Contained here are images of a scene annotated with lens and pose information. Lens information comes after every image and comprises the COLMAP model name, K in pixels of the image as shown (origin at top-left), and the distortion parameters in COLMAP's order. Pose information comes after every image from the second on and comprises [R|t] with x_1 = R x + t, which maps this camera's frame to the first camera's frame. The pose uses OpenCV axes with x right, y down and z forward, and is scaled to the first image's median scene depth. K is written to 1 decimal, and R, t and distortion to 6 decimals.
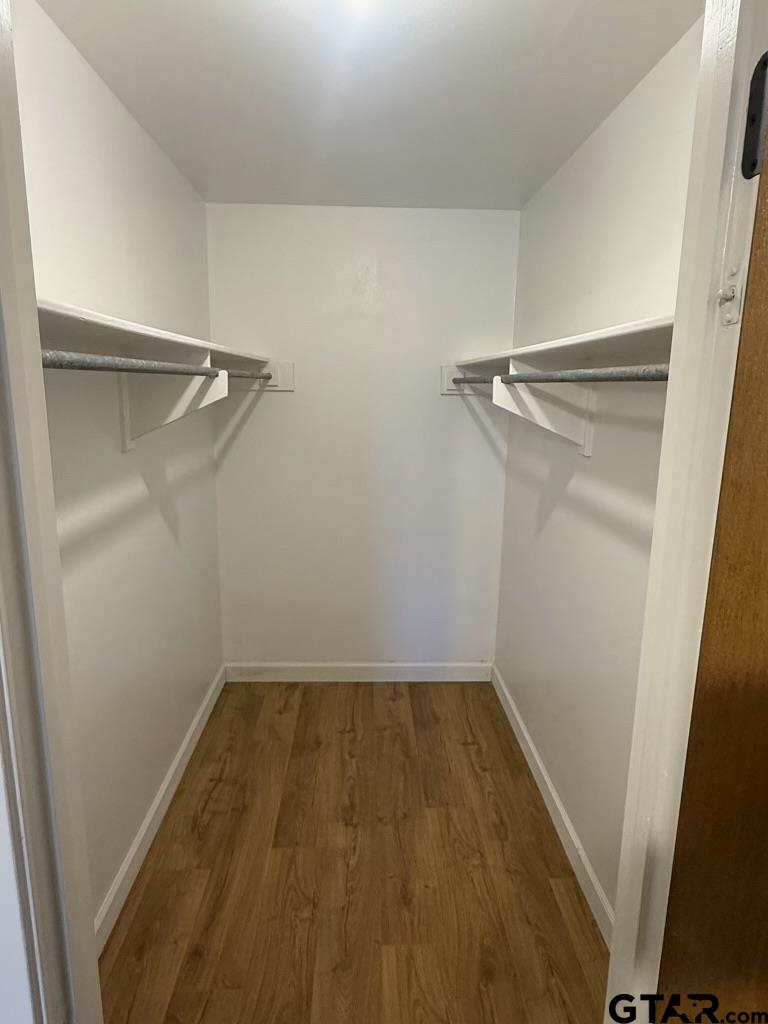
lens RADIAL K [[631.9, 0, 383.6], [0, 631.9, 512.6], [0, 0, 1]] dist [0.004193, 0.001058]
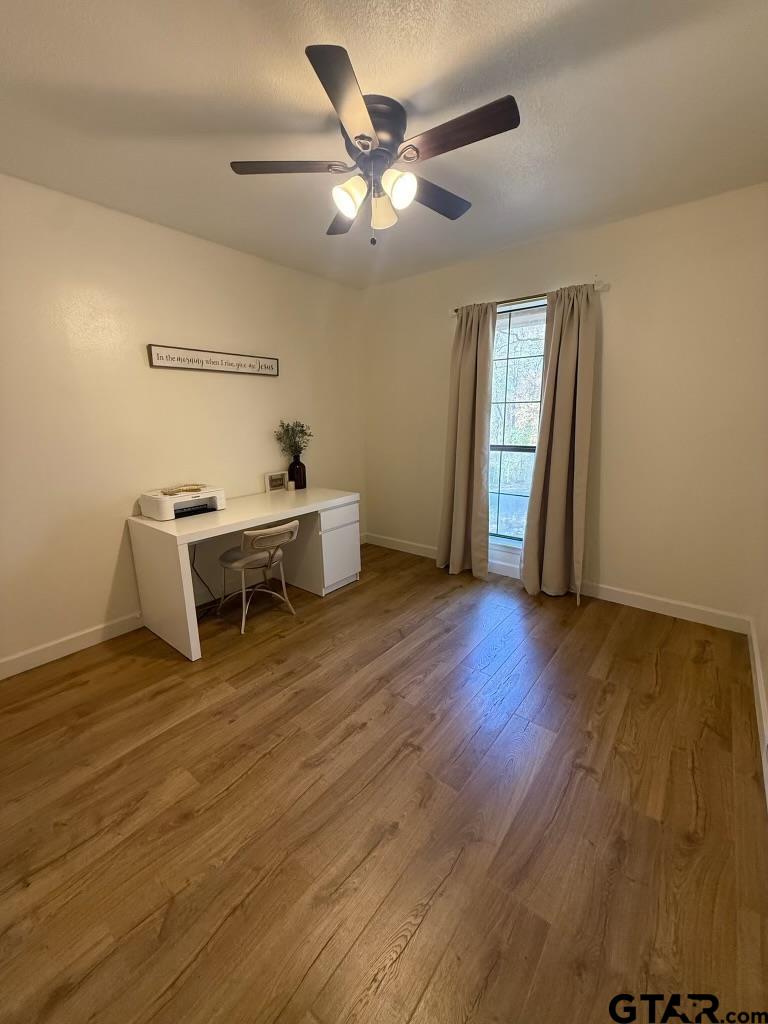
lens RADIAL K [[412.0, 0, 383.8], [0, 412.0, 510.6], [0, 0, 1]] dist [0.000421, 0.000040]
pose [[-0.759916, -0.152535, 0.631872, -0.007889], [0.132477, 0.915332, 0.380285, -0.134113], [-0.636379, 0.372693, -0.675368, 1.446668]]
